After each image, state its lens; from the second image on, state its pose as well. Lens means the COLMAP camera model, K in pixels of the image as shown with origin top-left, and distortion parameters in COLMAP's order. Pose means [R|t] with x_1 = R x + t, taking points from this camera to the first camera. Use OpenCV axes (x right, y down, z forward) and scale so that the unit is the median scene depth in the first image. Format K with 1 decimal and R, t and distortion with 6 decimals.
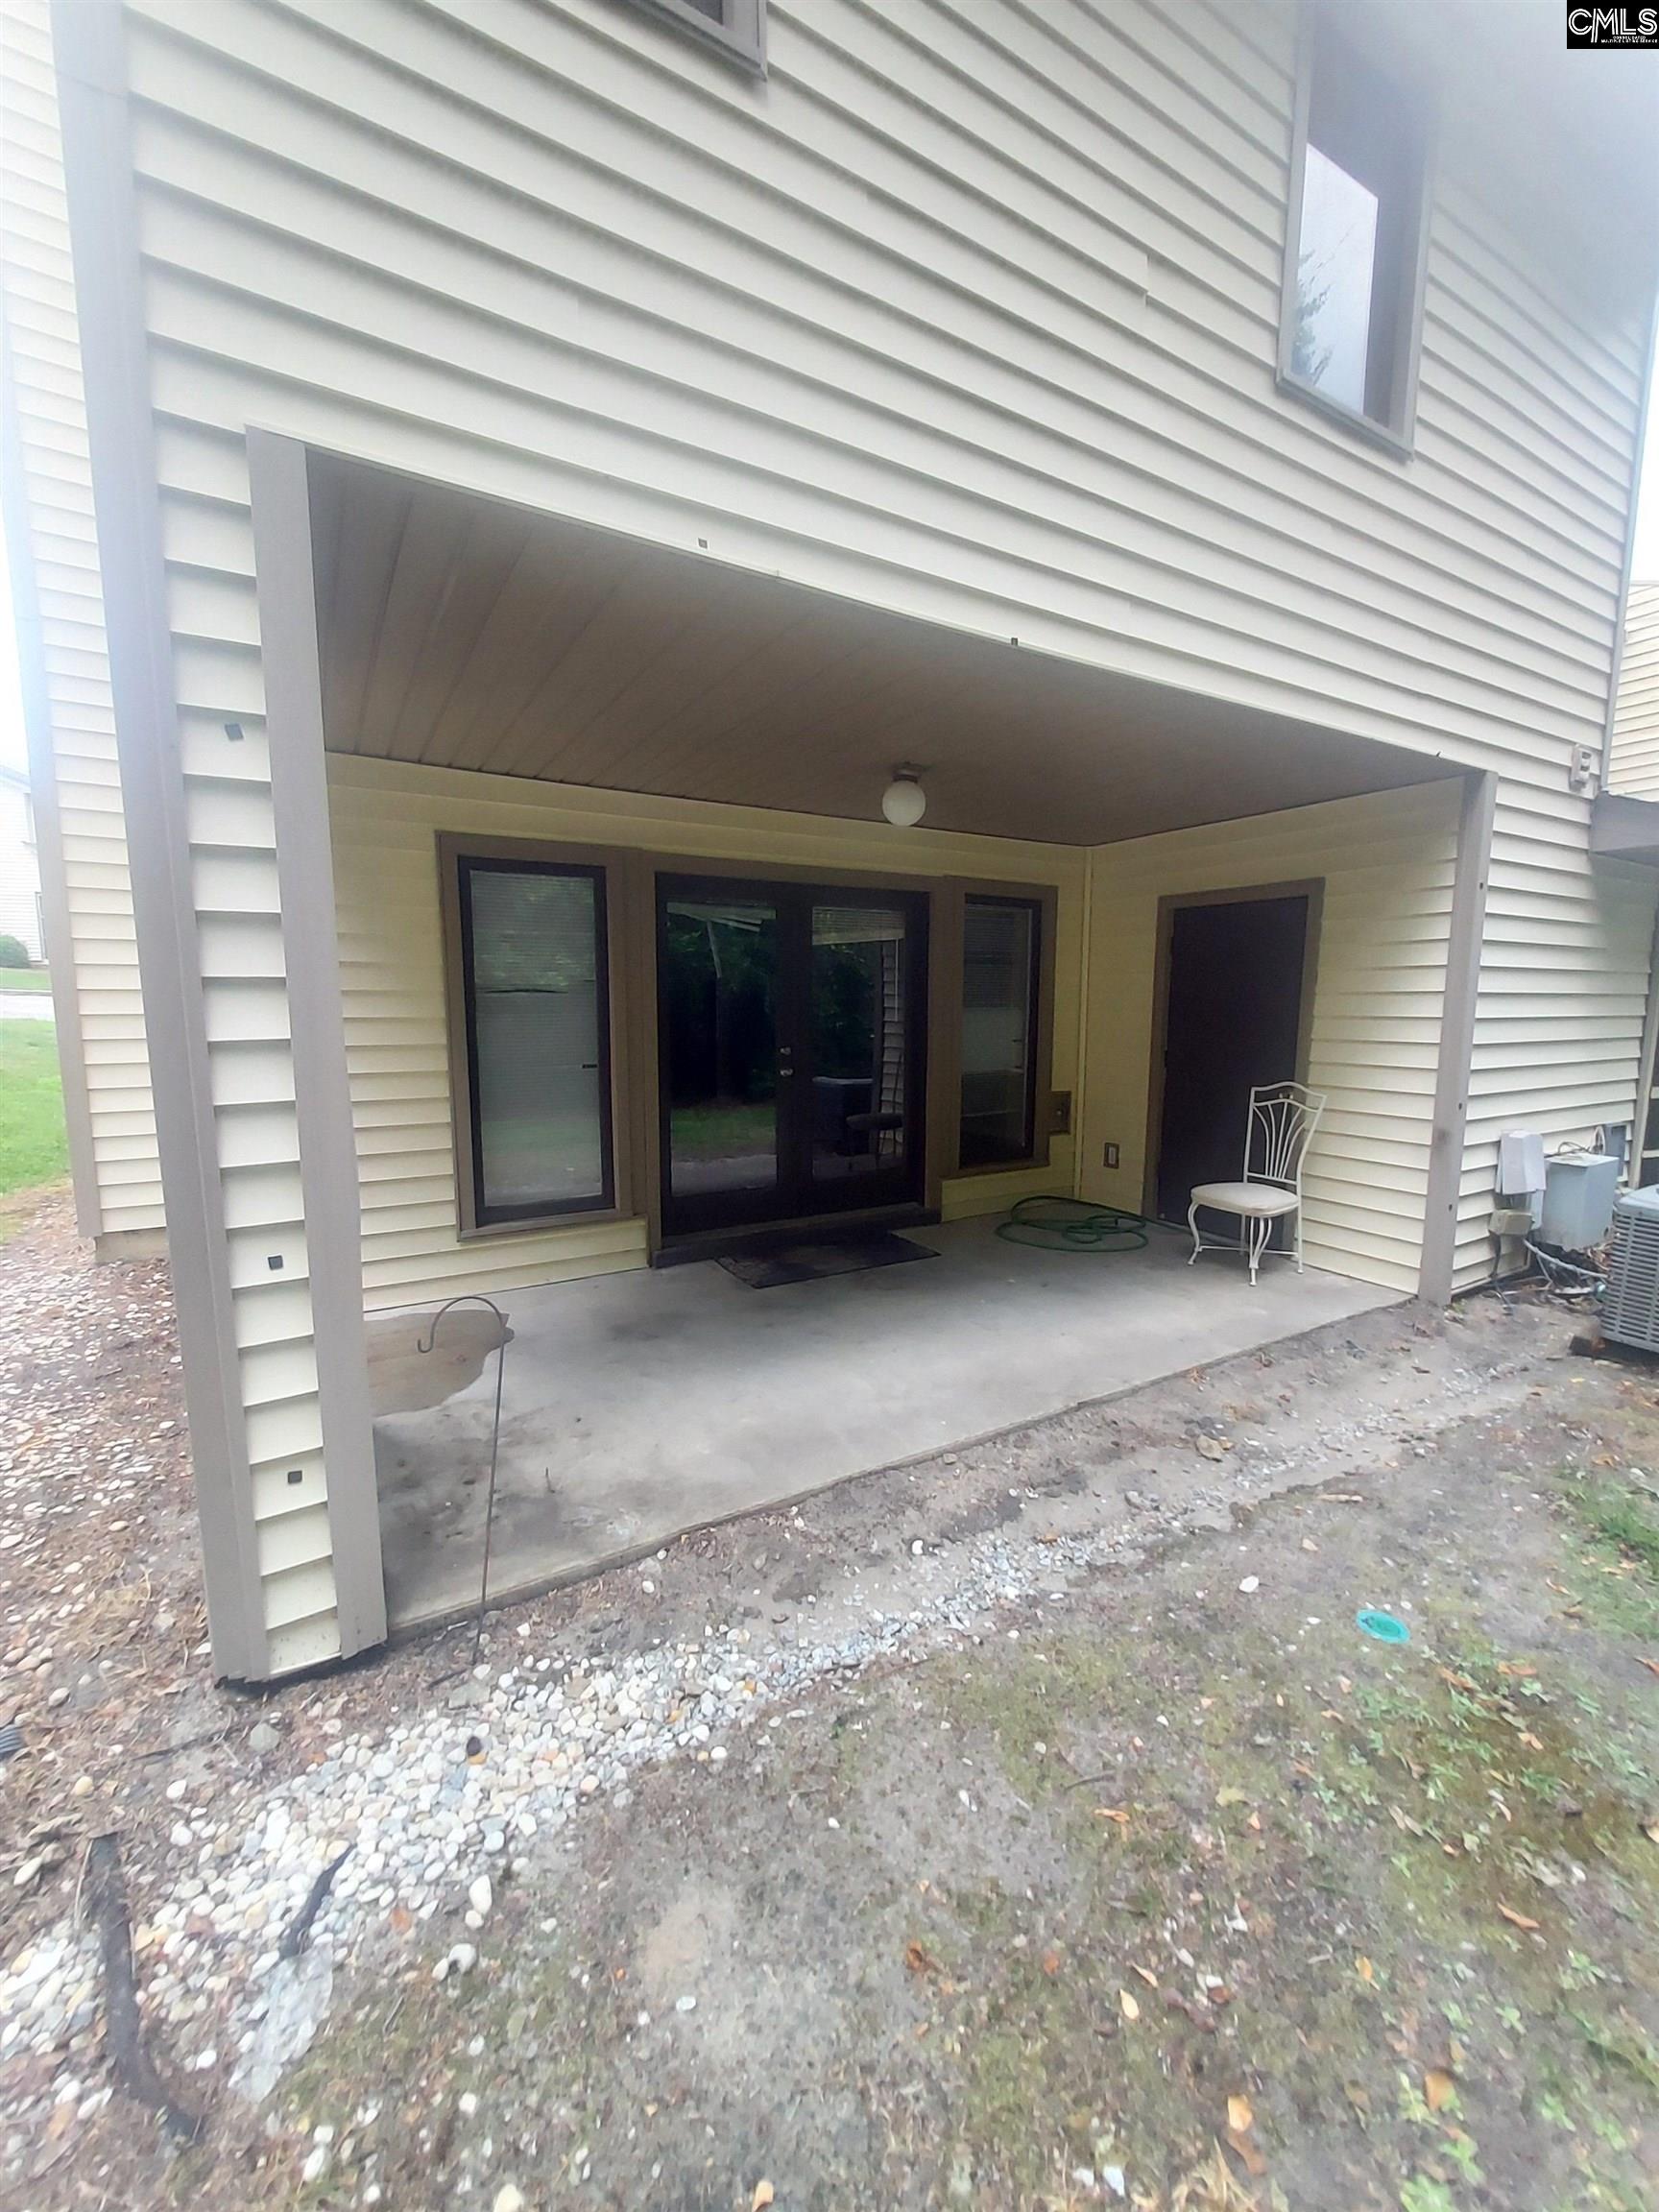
lens RADIAL K [[881.6, 0, 825.4], [0, 881.6, 1106.2], [0, 0, 1]] dist [-0.000096, -0.000020]
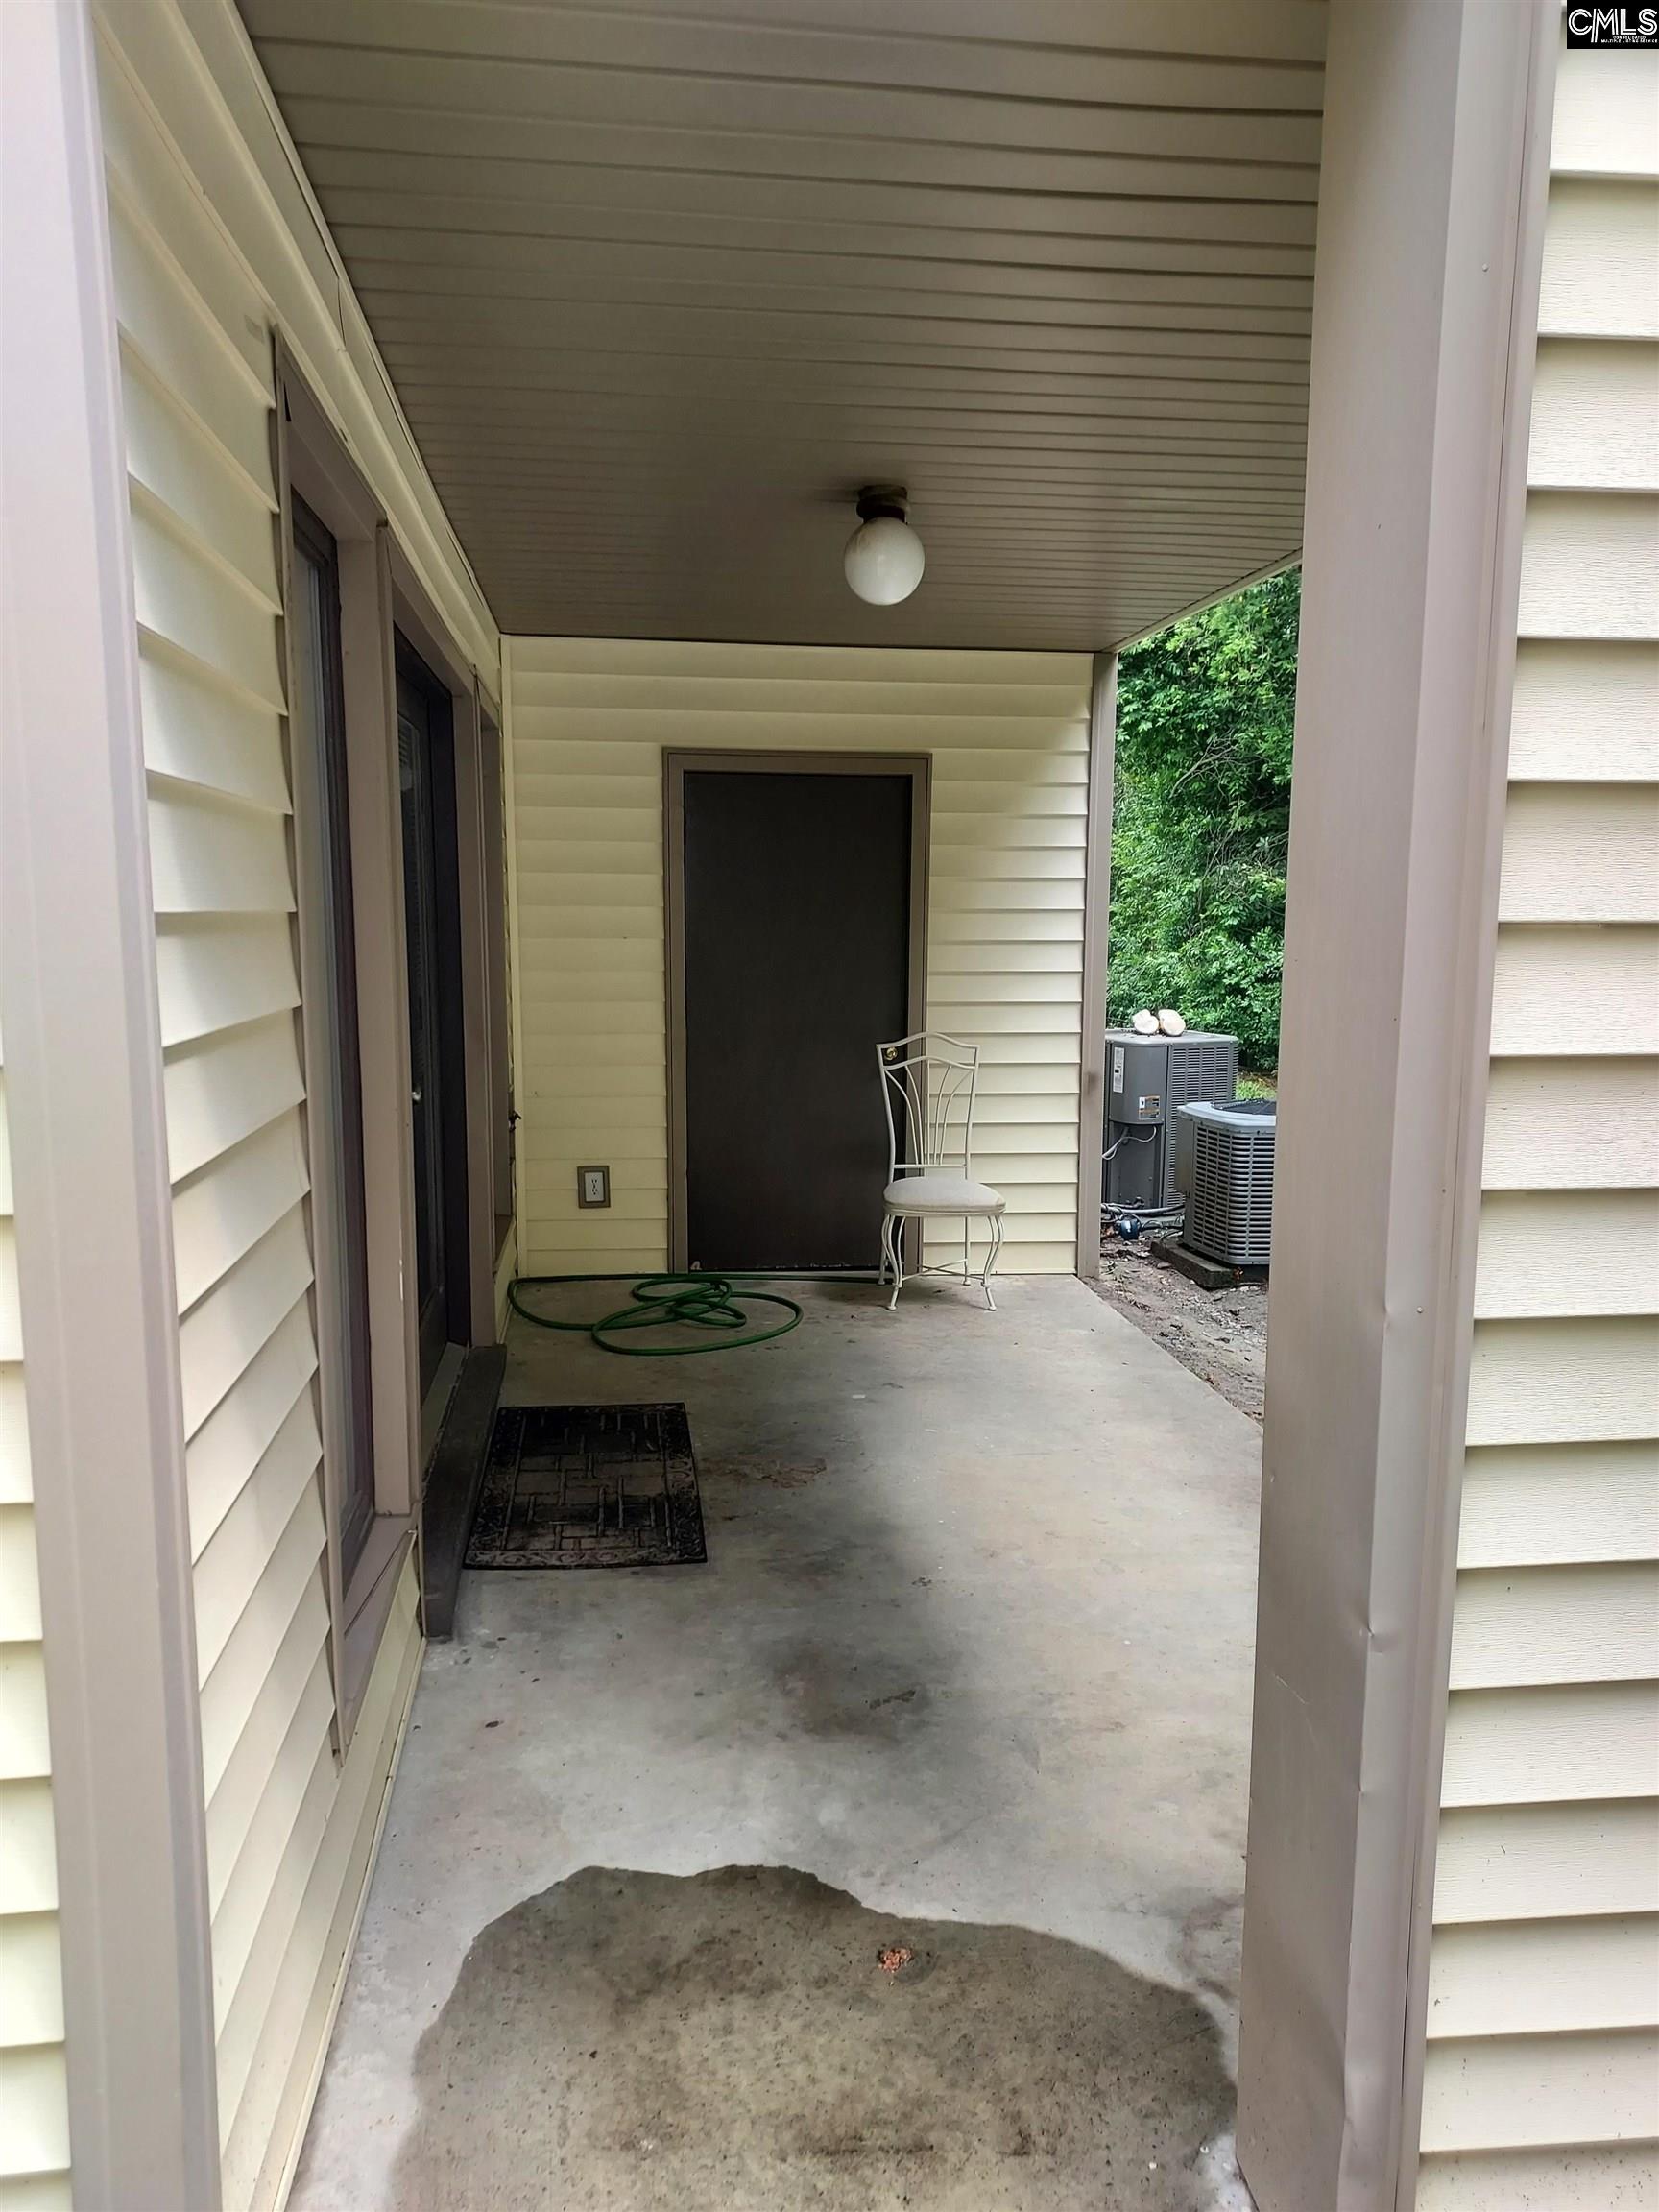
lens RADIAL K [[1572.8, 0, 829.5], [0, 1572.8, 1106.0], [0, 0, 1]] dist [0.002121, 0.000290]
pose [[0.387953, -0.102261, 0.915989, -0.696162], [0.106478, 0.992144, 0.065666, -0.060188], [-0.915508, 0.072057, 0.395794, 0.564720]]
